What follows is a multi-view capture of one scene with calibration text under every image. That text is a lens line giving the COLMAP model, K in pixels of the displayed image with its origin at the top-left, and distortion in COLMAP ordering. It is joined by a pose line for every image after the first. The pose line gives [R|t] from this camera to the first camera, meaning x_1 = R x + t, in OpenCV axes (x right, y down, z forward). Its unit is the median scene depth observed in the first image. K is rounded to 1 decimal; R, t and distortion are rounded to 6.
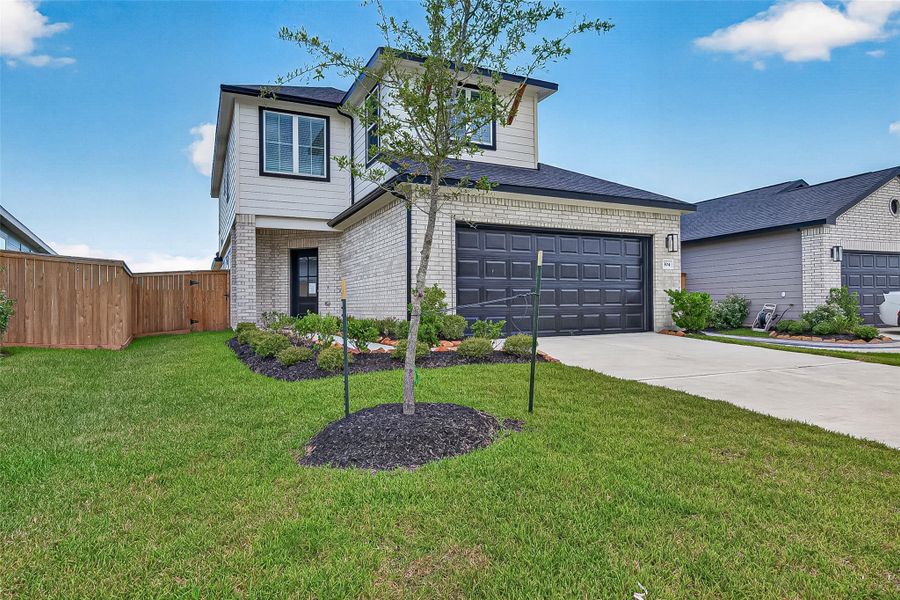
lens RADIAL K [[532.2, 0, 450.0], [0, 532.2, 300.0], [0, 0, 1]] dist [0.002025, 0.000326]
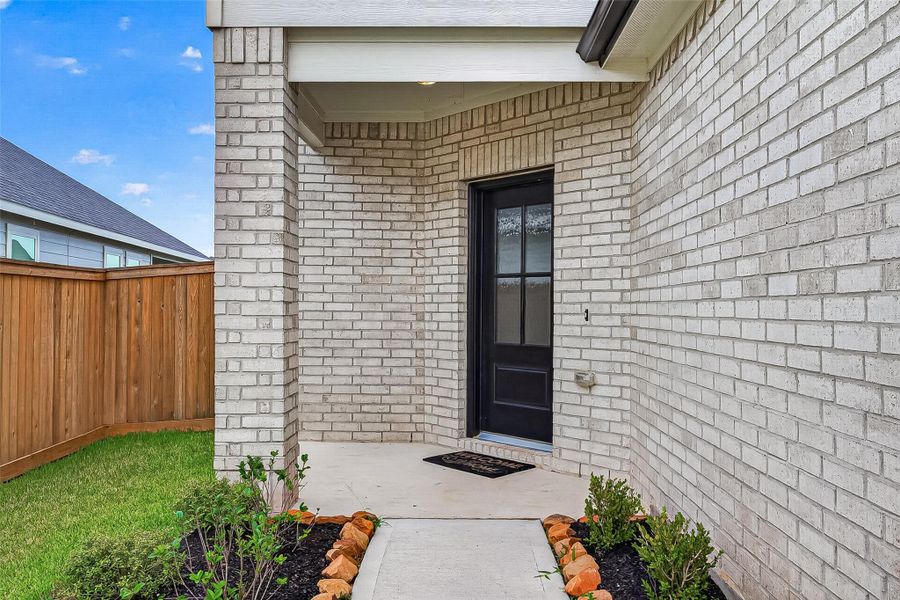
lens RADIAL K [[776.6, 0, 450.0], [0, 776.6, 300.0], [0, 0, 1]] dist [0.012499, 0.002038]
pose [[0.894547, 0.010279, -0.446856, -0.119819], [-0.010280, 0.999944, 0.002422, -0.032366], [0.446856, 0.002427, 0.894603, 0.629080]]
